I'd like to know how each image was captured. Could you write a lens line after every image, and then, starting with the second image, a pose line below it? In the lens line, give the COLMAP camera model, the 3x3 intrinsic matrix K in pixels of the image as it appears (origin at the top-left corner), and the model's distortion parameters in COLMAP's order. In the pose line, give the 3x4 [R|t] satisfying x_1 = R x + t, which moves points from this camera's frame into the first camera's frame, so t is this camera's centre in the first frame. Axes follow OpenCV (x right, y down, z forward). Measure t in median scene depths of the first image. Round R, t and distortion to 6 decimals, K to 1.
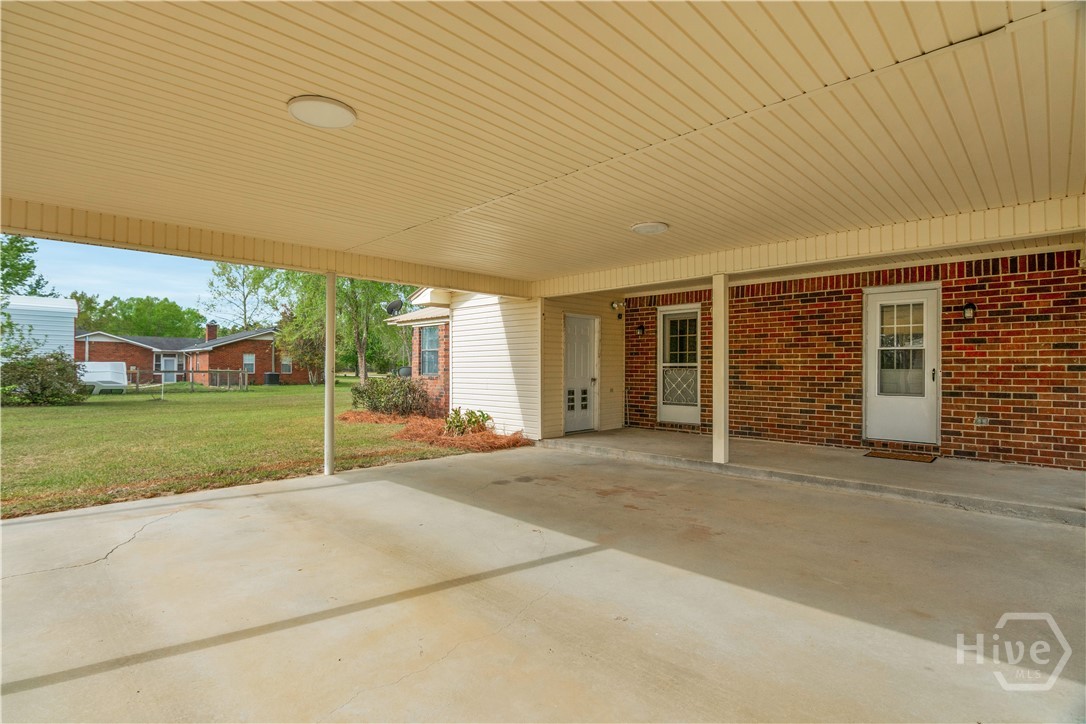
lens RADIAL K [[530.2, 0, 563.5], [0, 530.2, 373.1], [0, 0, 1]] dist [-0.003942, -0.001591]
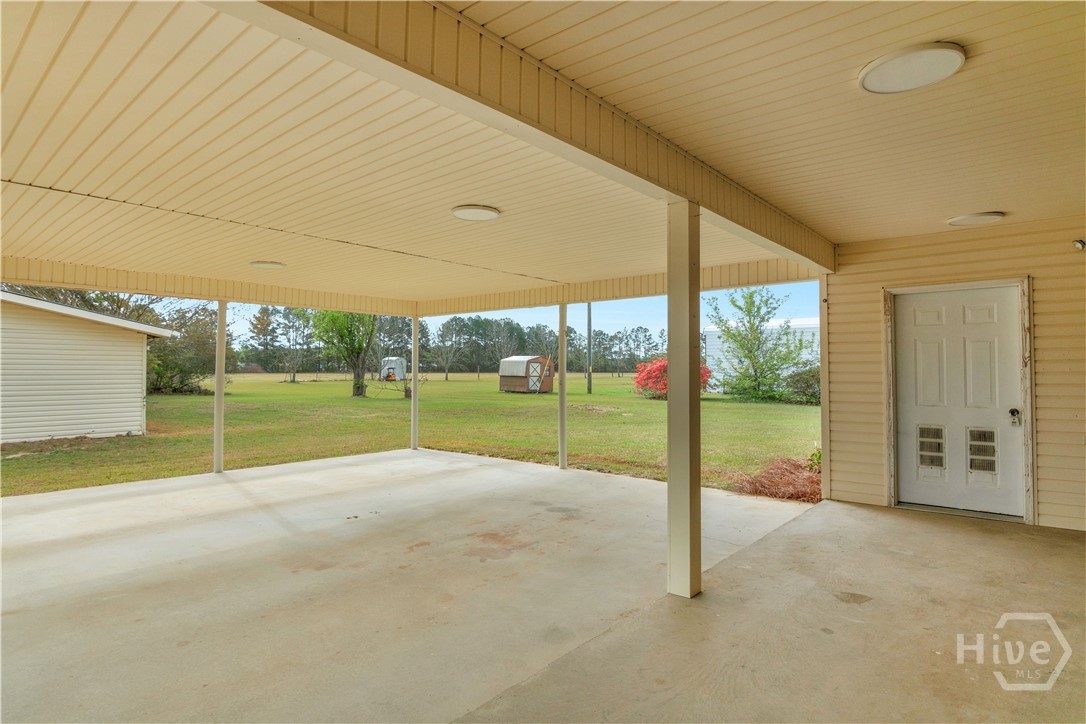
lens RADIAL K [[526.6, 0, 527.7], [0, 526.6, 362.5], [0, 0, 1]] dist [-0.002594, -0.000589]
pose [[0.080652, -0.017967, -0.996580, 0.517725], [-0.010510, 0.999767, -0.018875, -0.020286], [0.996687, 0.011996, 0.080444, 0.550474]]
